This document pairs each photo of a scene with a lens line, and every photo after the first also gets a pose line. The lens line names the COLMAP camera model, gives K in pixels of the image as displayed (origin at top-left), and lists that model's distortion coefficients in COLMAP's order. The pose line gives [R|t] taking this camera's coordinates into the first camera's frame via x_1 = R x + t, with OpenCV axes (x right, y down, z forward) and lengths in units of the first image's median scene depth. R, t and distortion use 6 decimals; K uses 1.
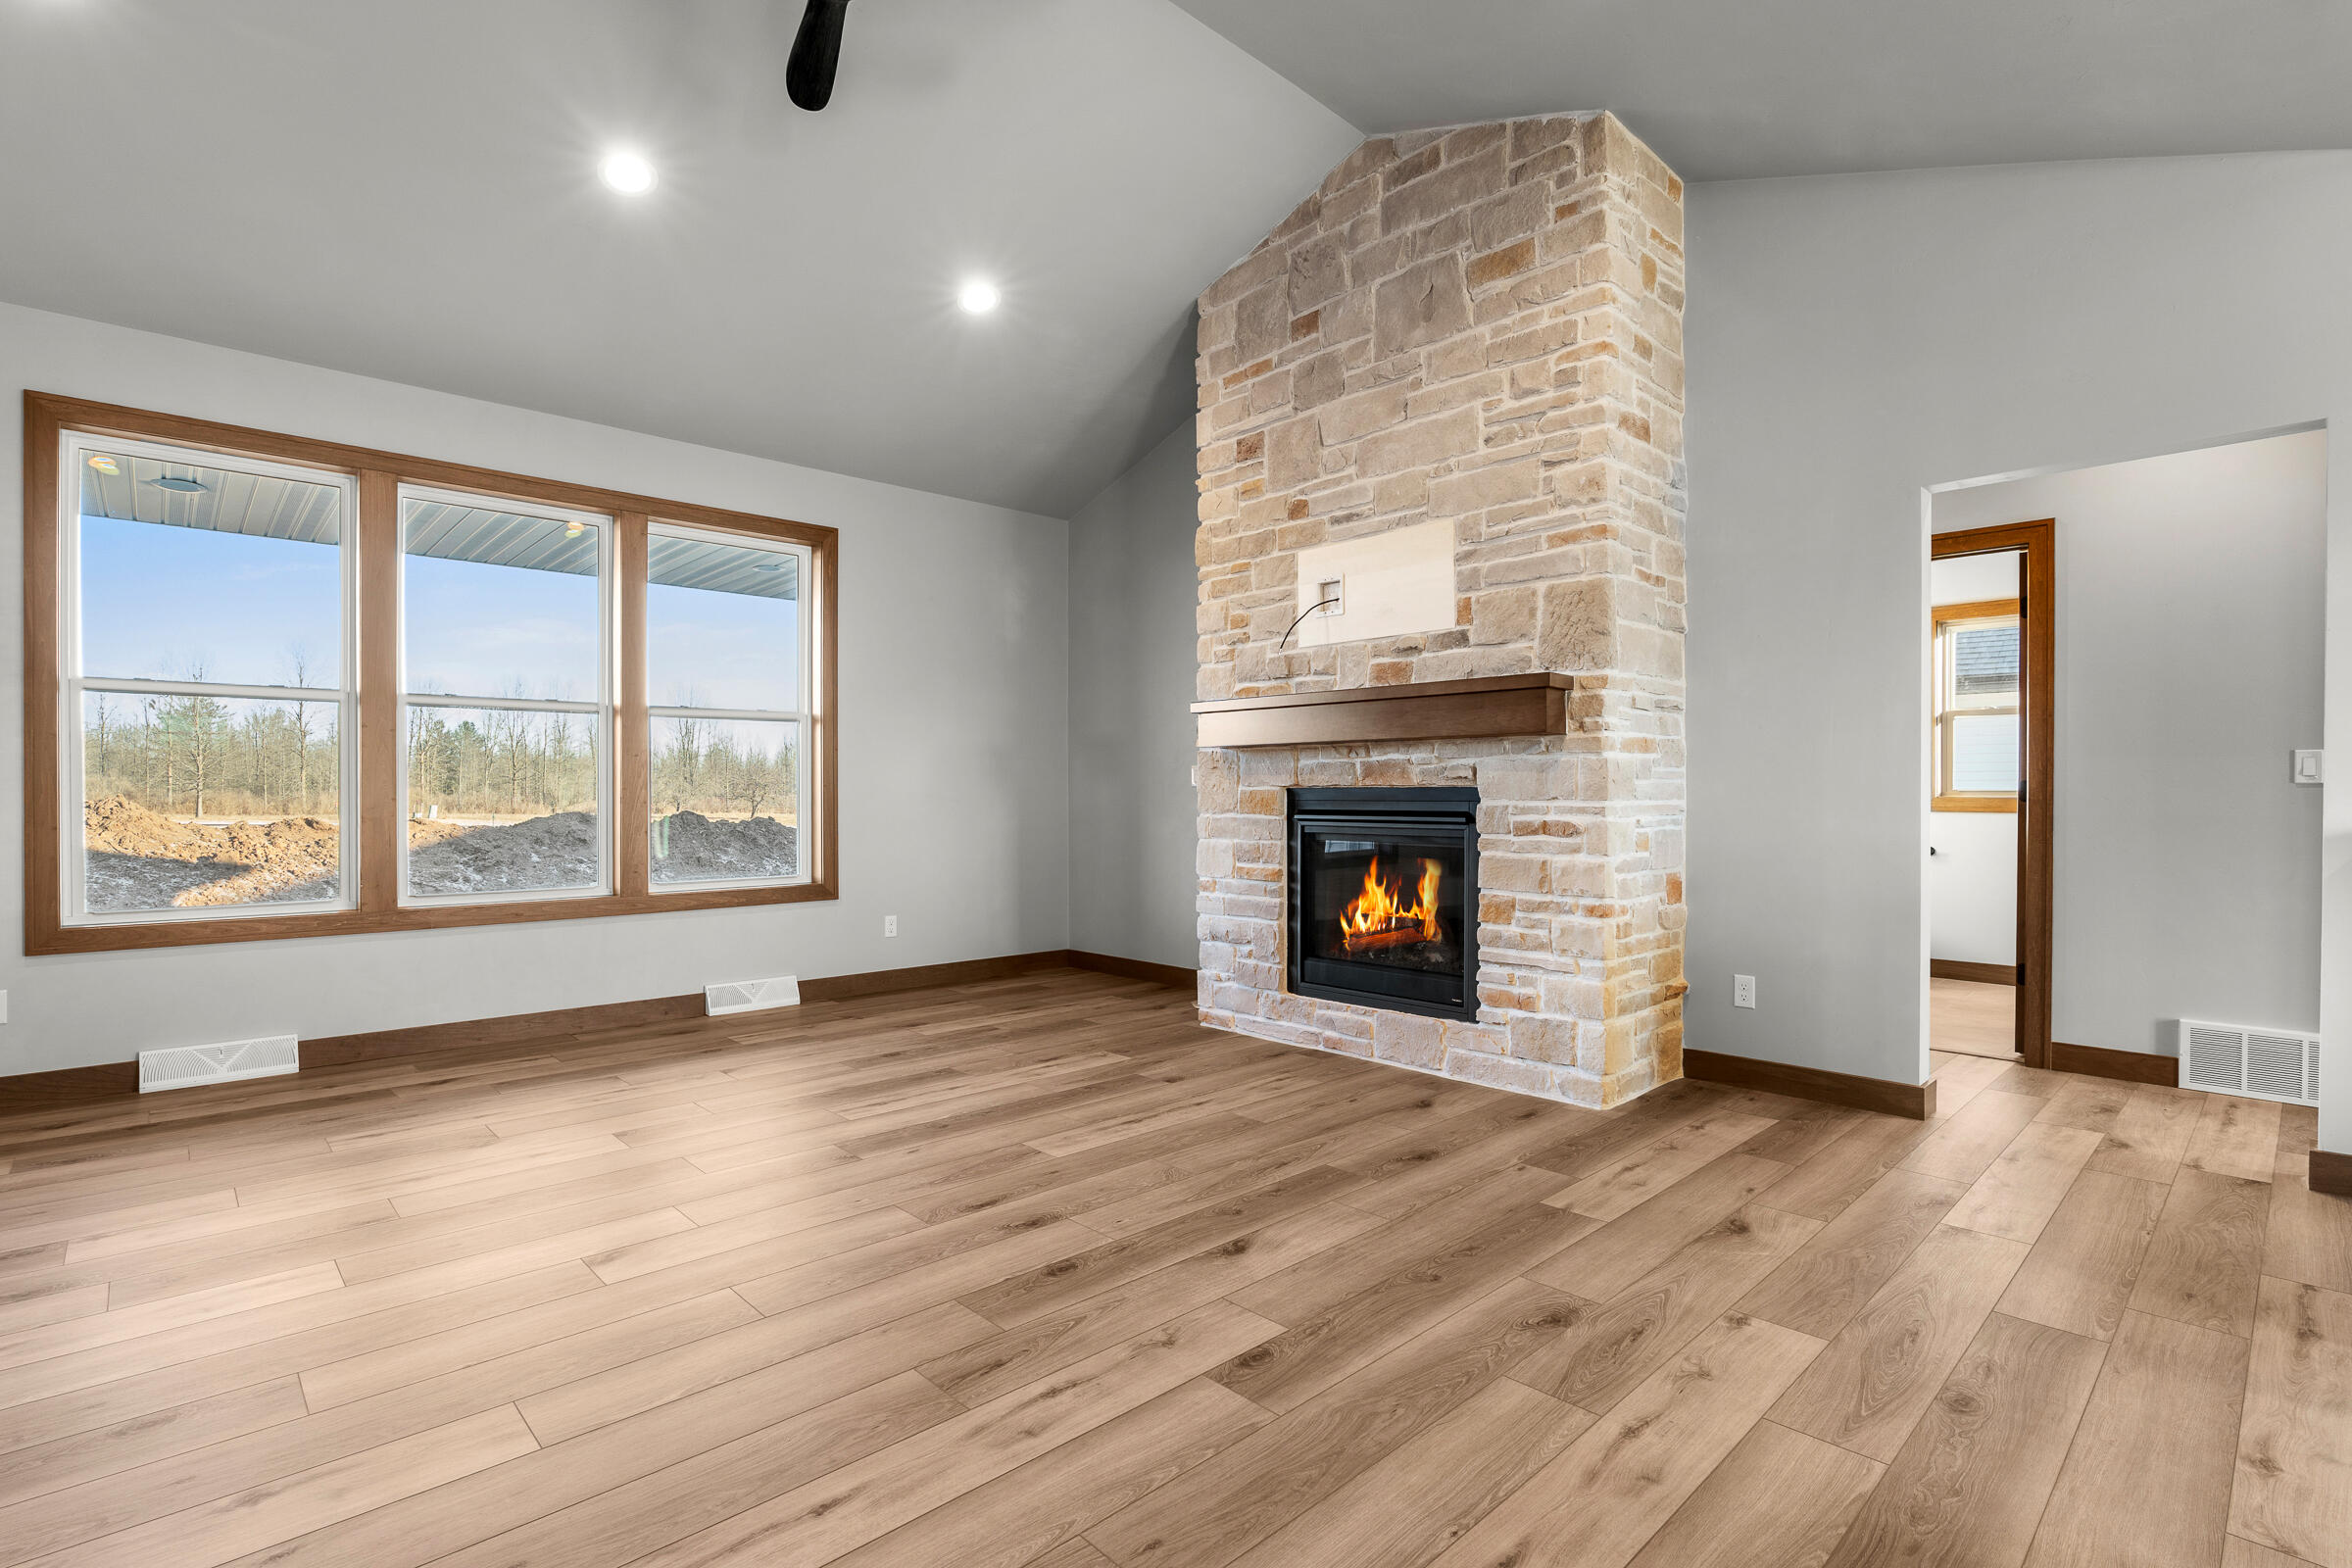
lens RADIAL K [[1101.5, 0, 1162.2], [0, 1101.5, 798.3], [0, 0, 1]] dist [-0.015888, 0.000248]
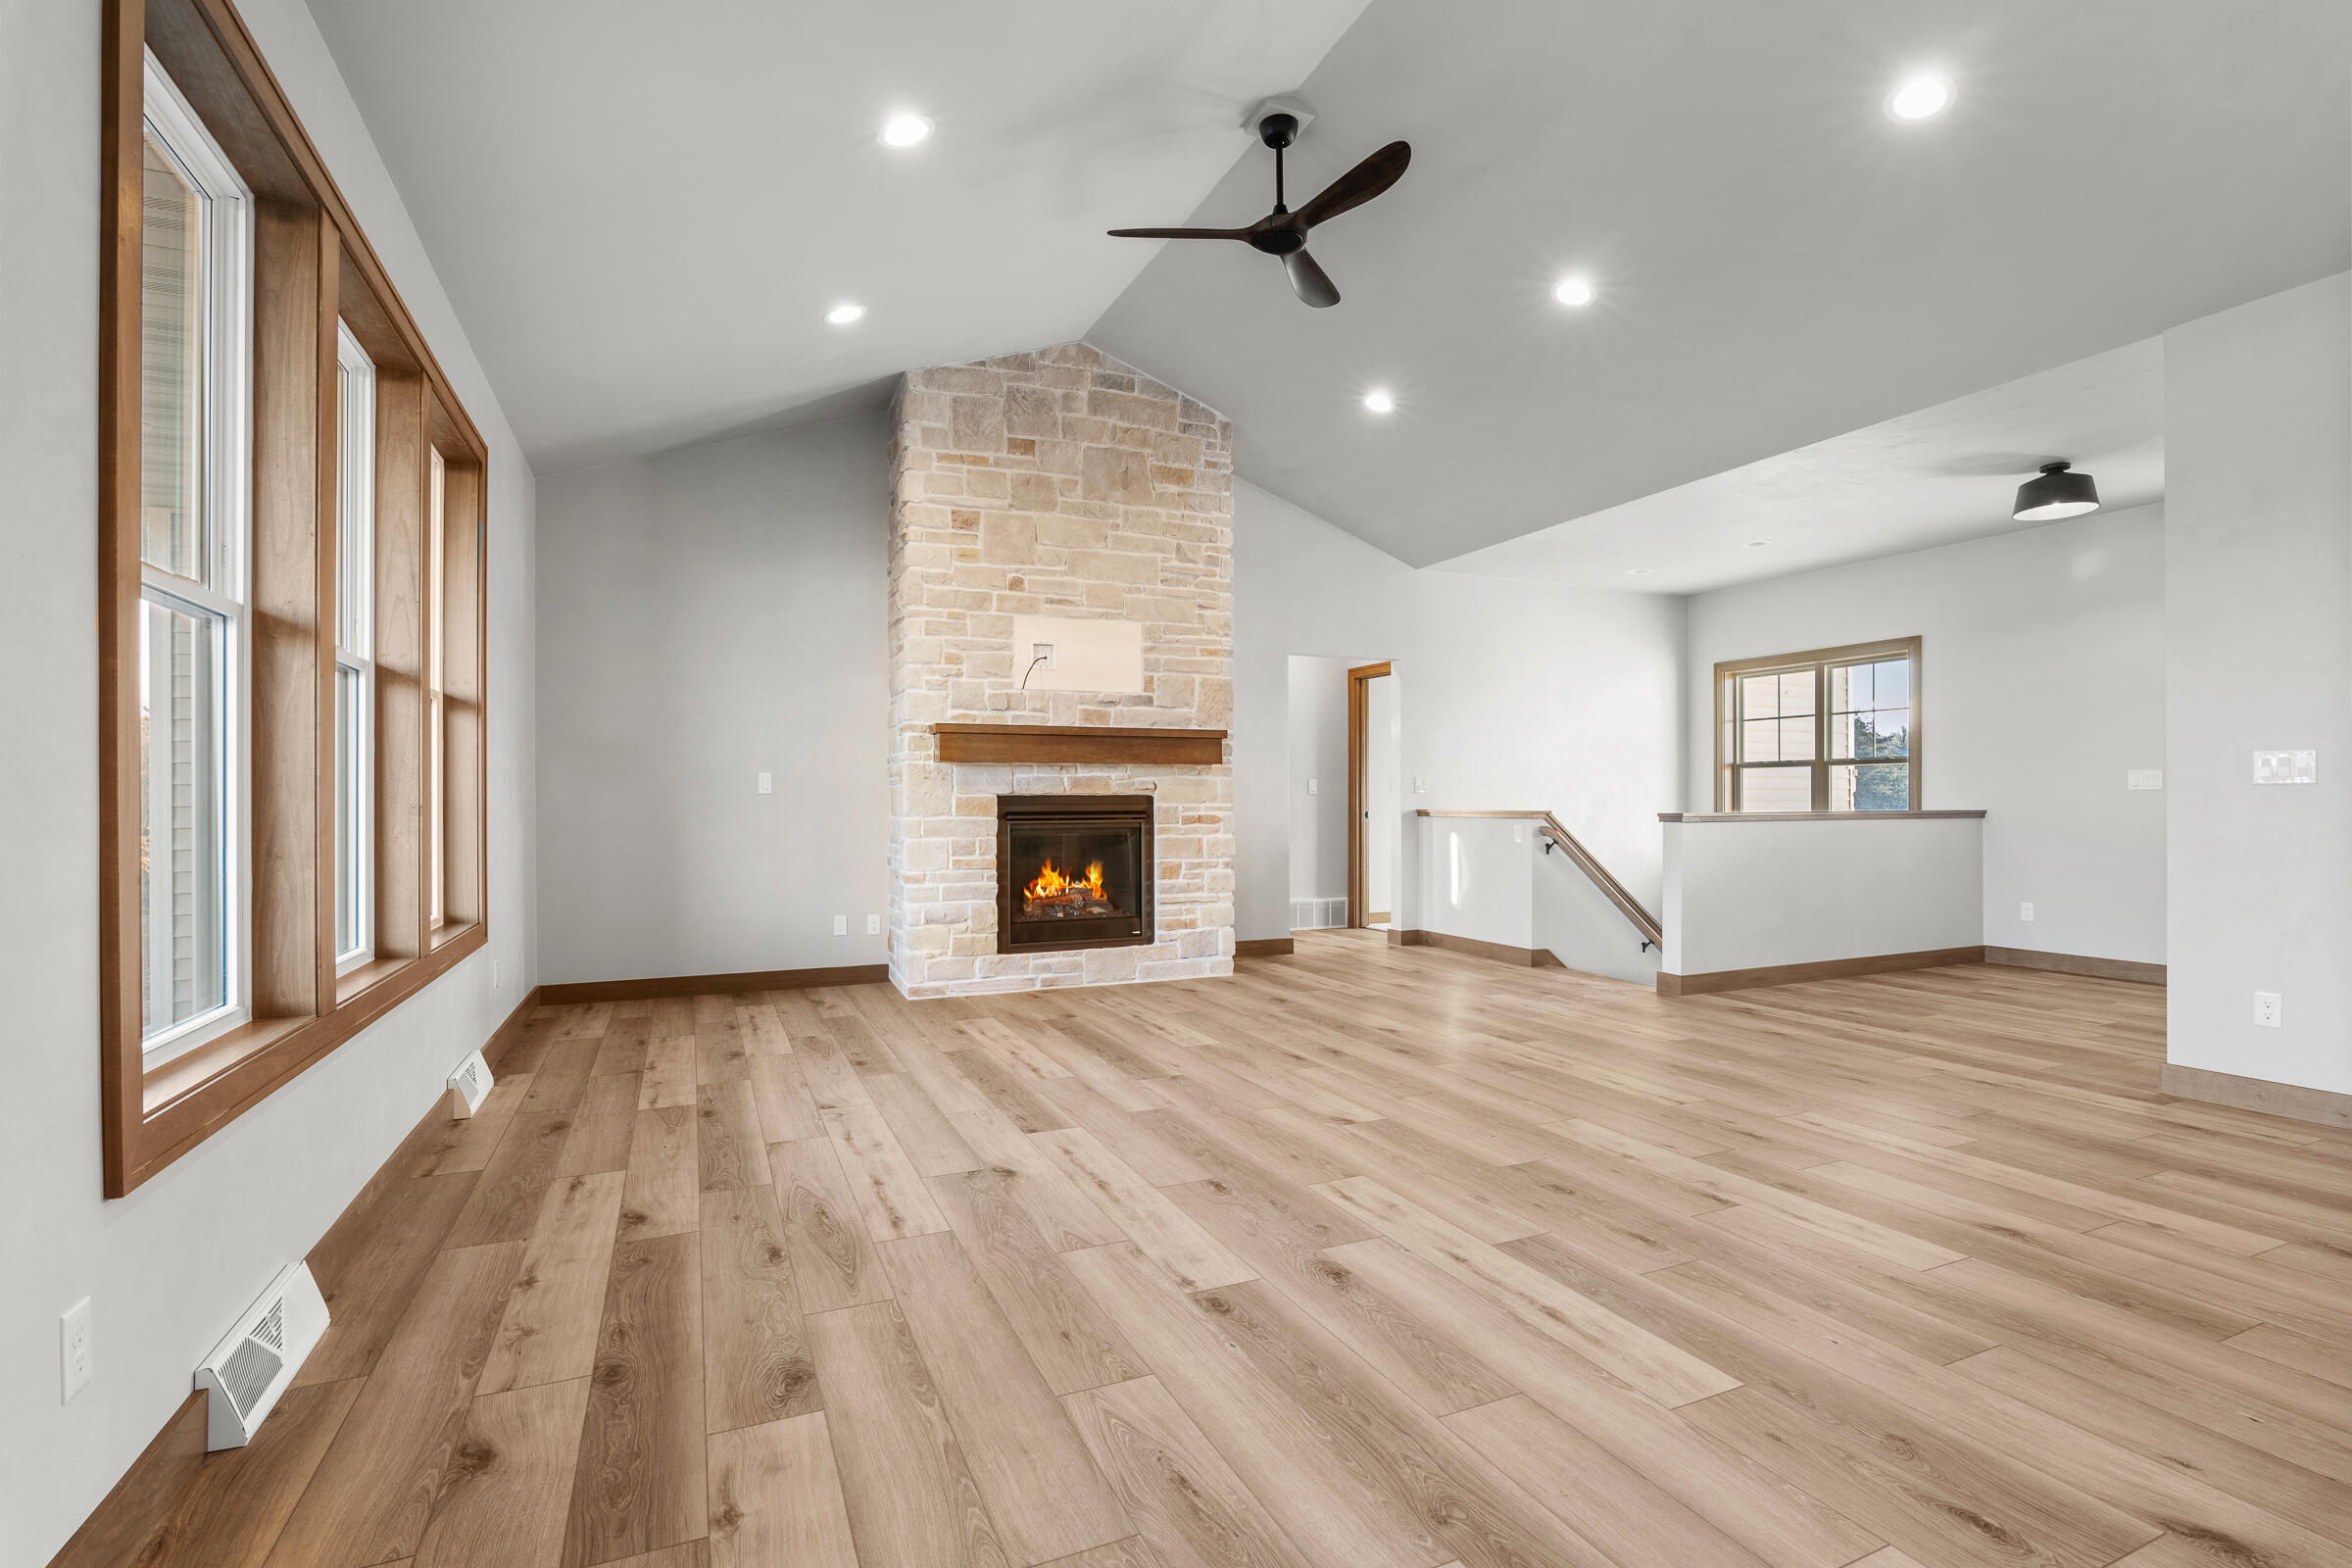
lens RADIAL K [[1101.5, 0, 1162.2], [0, 1101.5, 798.3], [0, 0, 1]] dist [-0.015888, 0.000248]
pose [[0.334377, -0.000142, 0.942440, -1.148938], [0.007603, 0.999968, -0.002547, -0.001362], [-0.942409, 0.008017, 0.334367, 0.432051]]
